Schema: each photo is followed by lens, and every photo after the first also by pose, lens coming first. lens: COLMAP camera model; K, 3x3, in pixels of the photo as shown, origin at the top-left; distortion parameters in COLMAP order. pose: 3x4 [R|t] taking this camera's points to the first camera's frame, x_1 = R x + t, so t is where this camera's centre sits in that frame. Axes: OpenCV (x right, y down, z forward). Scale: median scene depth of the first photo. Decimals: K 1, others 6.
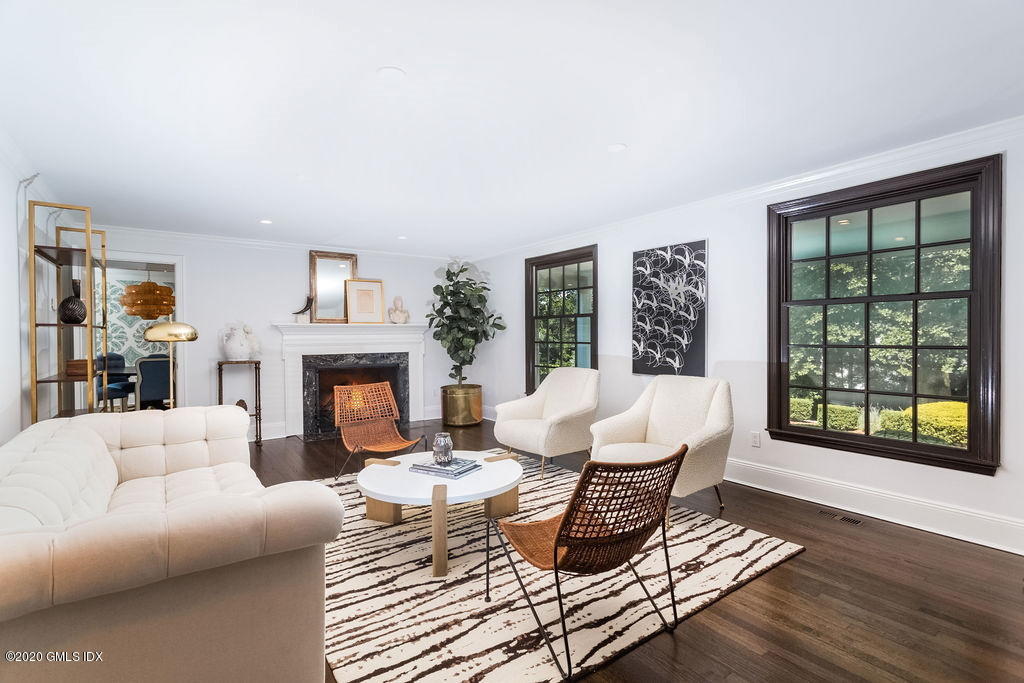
lens RADIAL K [[484.0, 0, 507.1], [0, 484.0, 341.2], [0, 0, 1]] dist [0.002545, 0.001433]
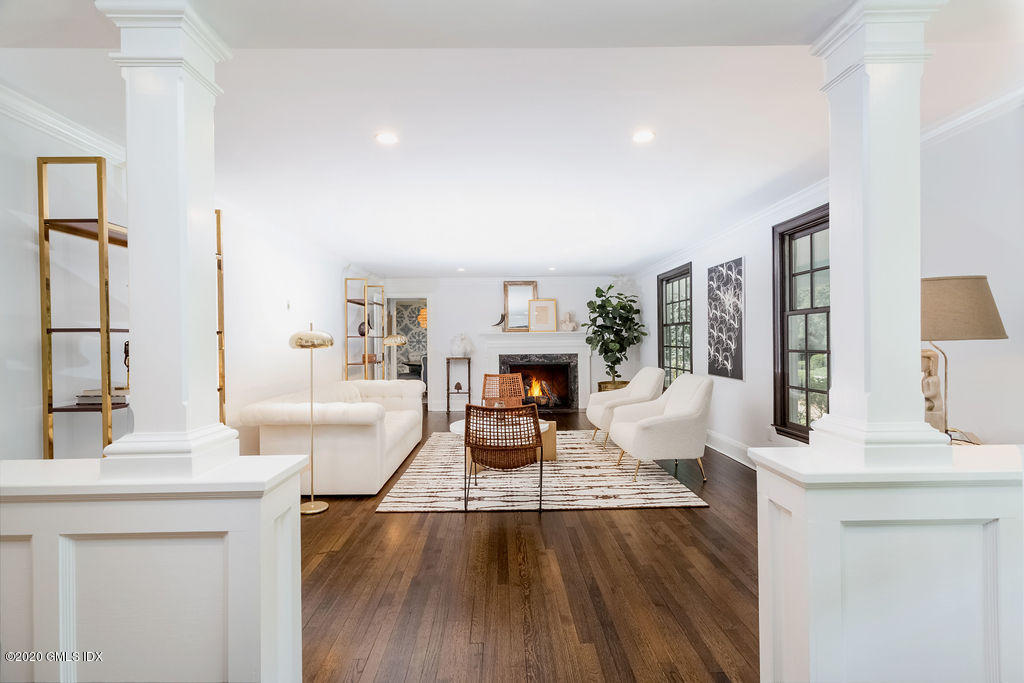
lens RADIAL K [[484.0, 0, 507.1], [0, 484.0, 341.2], [0, 0, 1]] dist [0.002545, 0.001433]
pose [[0.822988, -0.000475, -0.568058, 0.530737], [-0.003122, 0.999981, -0.005358, -0.003630], [0.568050, 0.006183, 0.822971, -0.220491]]
